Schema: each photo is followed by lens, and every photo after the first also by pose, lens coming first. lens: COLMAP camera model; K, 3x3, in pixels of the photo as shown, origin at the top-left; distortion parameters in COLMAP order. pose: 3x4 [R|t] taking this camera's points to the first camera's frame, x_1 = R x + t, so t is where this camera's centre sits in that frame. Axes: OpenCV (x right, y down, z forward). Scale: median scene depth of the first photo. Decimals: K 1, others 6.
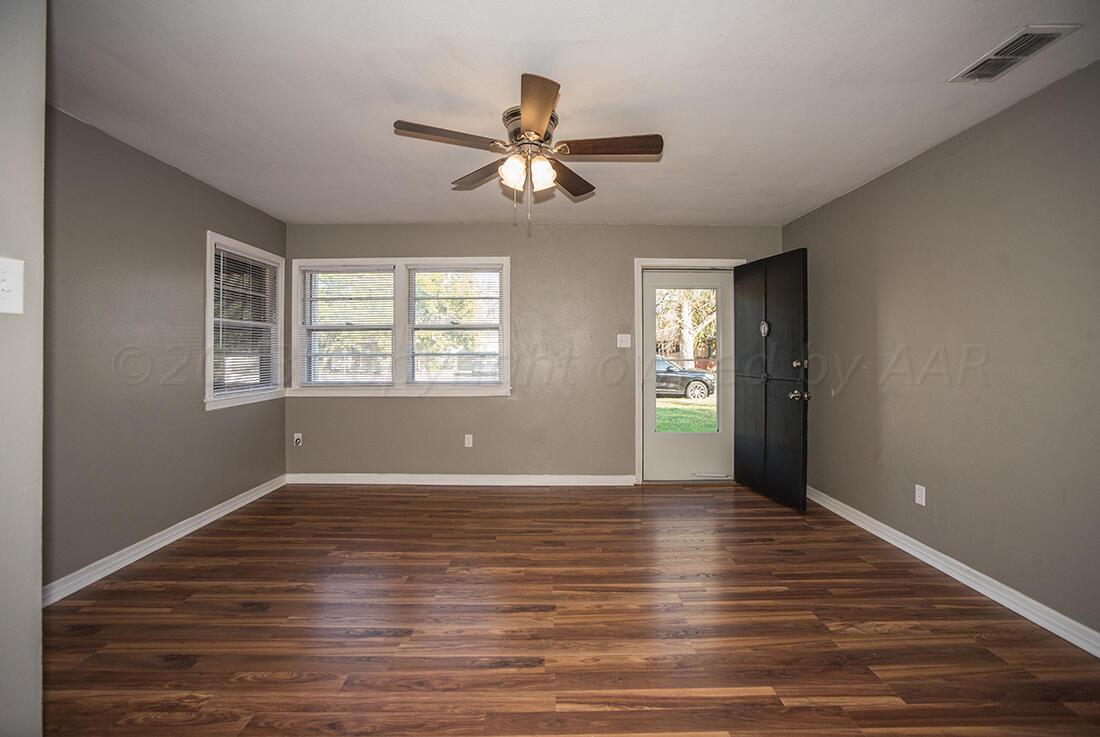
lens RADIAL K [[476.9, 0, 553.7], [0, 476.9, 358.5], [0, 0, 1]] dist [0.002961, 0.000523]
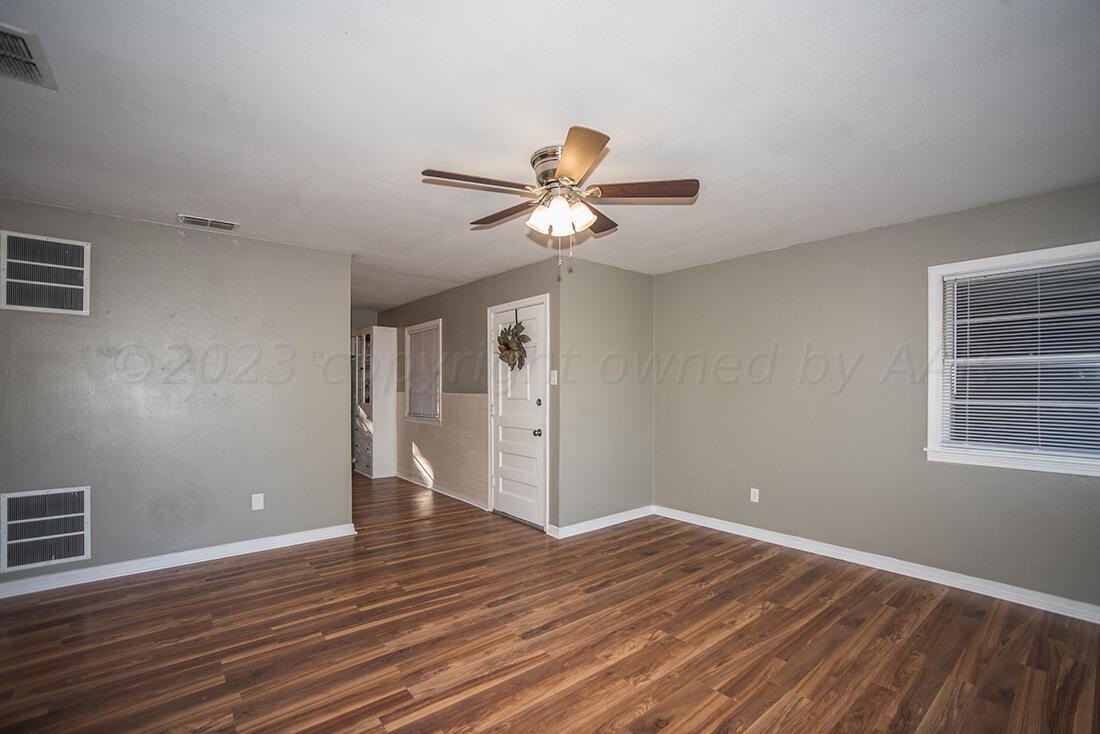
lens RADIAL K [[483.7, 0, 576.4], [0, 483.7, 395.9], [0, 0, 1]] dist [0.003115, -0.000090]
pose [[-0.747430, 0.003581, -0.664331, 0.579047], [-0.010670, 0.999792, 0.017394, -0.035816], [0.664255, 0.020089, -0.747236, 1.727992]]
